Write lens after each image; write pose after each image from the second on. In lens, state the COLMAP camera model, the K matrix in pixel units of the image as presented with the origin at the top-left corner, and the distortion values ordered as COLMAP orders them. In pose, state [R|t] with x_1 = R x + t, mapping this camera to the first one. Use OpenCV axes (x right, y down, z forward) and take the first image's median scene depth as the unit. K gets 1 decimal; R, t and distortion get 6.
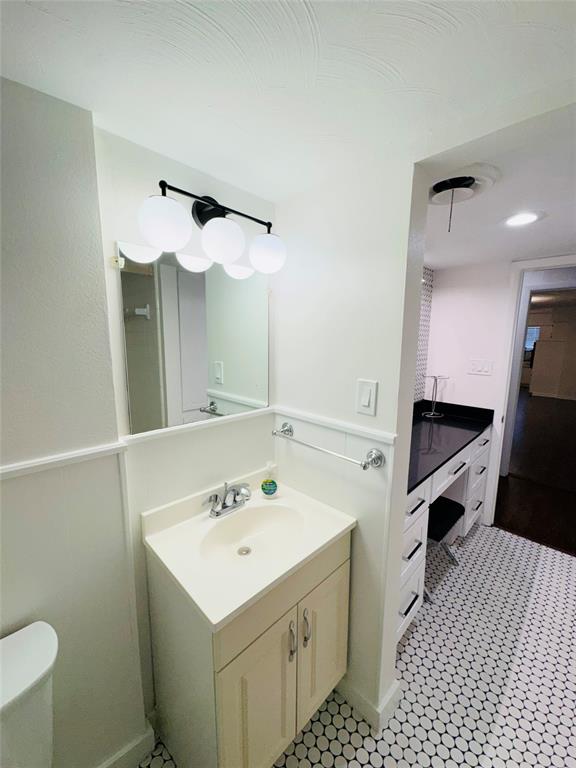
lens RADIAL K [[313.2, 0, 288.0], [0, 313.2, 384.0], [0, 0, 1]] dist [0.010813, -0.000090]
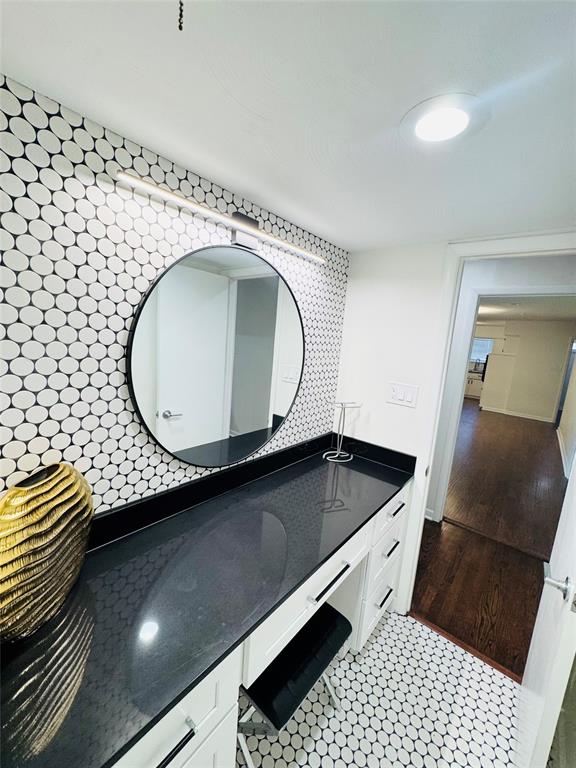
lens RADIAL K [[307.4, 0, 288.0], [0, 307.4, 384.0], [0, 0, 1]] dist [-0.000656, -0.000126]
pose [[0.994127, 0.057416, 0.091728, 0.288049], [-0.057691, 0.998334, 0.000347, -0.060863], [-0.091555, -0.005637, 0.995784, 0.335960]]
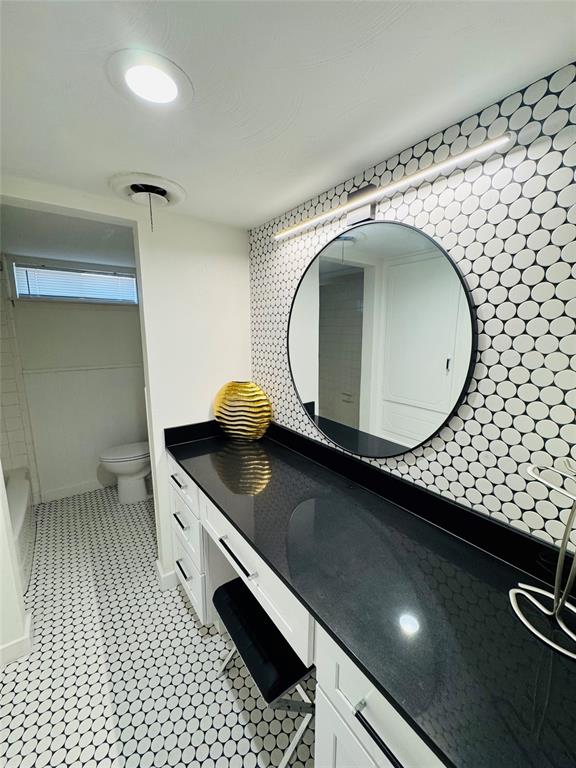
lens RADIAL K [[307.4, 0, 288.0], [0, 307.4, 384.0], [0, 0, 1]] dist [-0.000656, -0.000126]
pose [[-0.159764, 0.166404, -0.973029, 0.761450], [-0.158652, 0.968548, 0.191688, -0.111770], [0.974323, 0.184998, -0.128339, 0.832845]]
